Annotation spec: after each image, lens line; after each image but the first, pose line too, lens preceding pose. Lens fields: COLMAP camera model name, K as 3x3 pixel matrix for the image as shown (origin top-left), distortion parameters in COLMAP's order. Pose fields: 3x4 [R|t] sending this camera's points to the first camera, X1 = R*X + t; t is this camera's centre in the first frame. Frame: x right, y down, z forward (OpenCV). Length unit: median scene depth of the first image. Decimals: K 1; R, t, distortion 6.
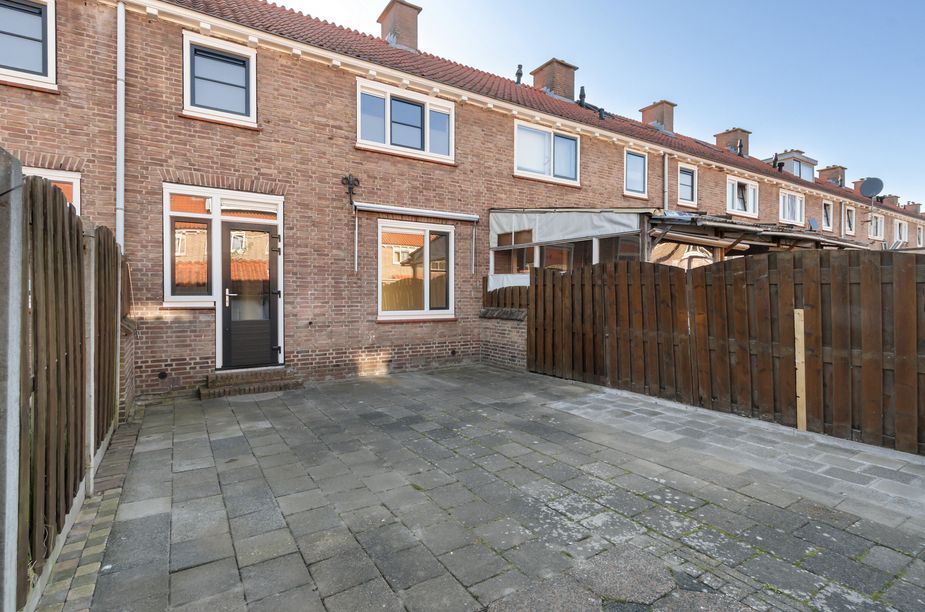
lens RADIAL K [[440.3, 0, 454.0], [0, 440.3, 298.9], [0, 0, 1]] dist [0.006105, -0.001496]
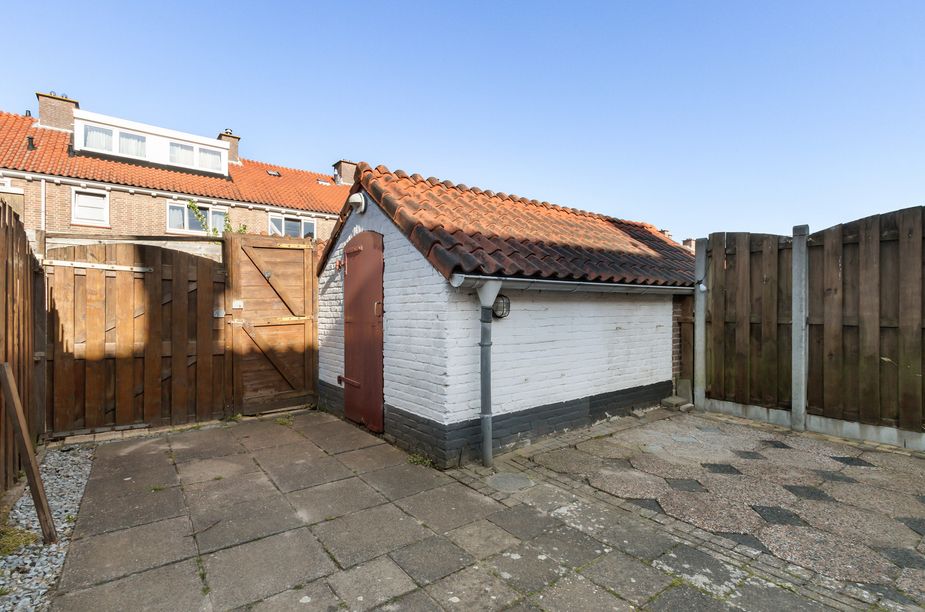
lens RADIAL K [[417.1, 0, 441.3], [0, 417.1, 316.1], [0, 0, 1]] dist [0.008283, -0.003730]
pose [[-0.998369, 0.002558, -0.057032, 0.495325], [0.001073, 0.999660, 0.026046, 0.035008], [0.057079, 0.025943, -0.998033, 0.606164]]
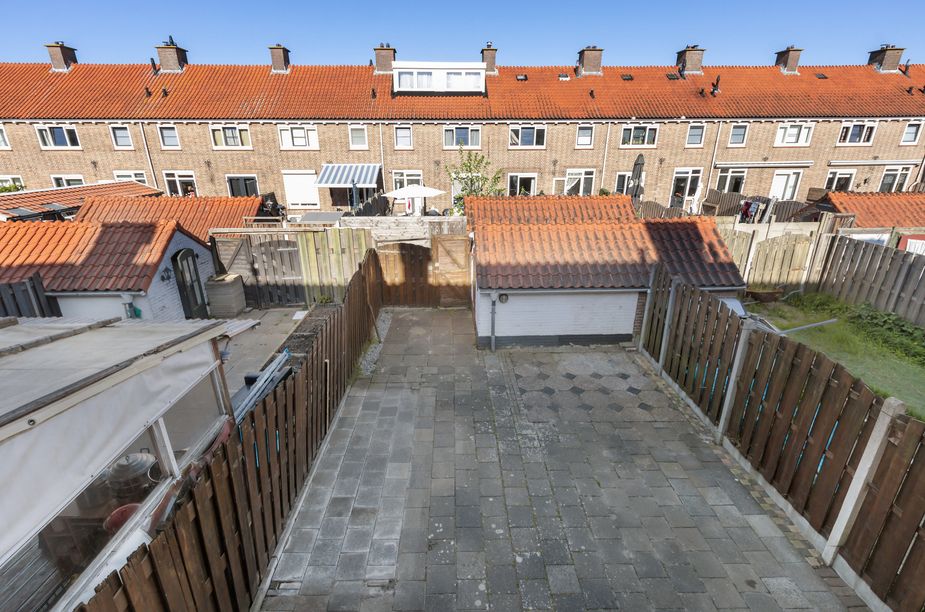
lens RADIAL K [[417.1, 0, 467.4], [0, 417.1, 309.1], [0, 0, 1]] dist [0.008283, -0.003730]
pose [[-0.859830, -0.185090, 0.475851, -0.156485], [0.007465, 0.927324, 0.374186, -0.436705], [-0.510526, 0.325289, -0.795959, 1.238095]]
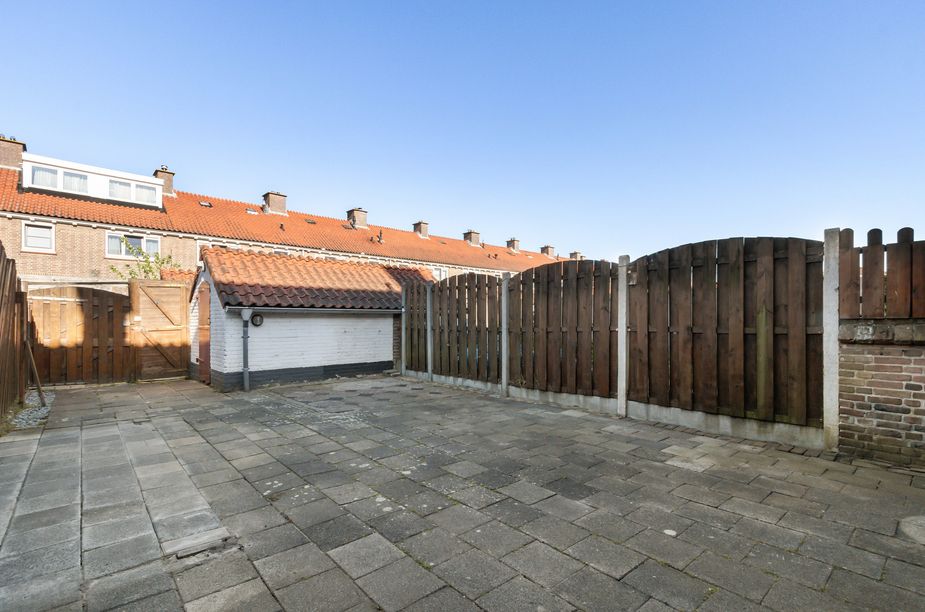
lens RADIAL K [[417.1, 0, 440.3], [0, 417.1, 330.7], [0, 0, 1]] dist [0.008283, -0.003730]
pose [[-0.990590, 0.003956, -0.136803, 0.055023], [-0.000332, 0.999510, 0.031307, 0.029455], [0.136860, 0.031058, -0.990103, 1.279351]]
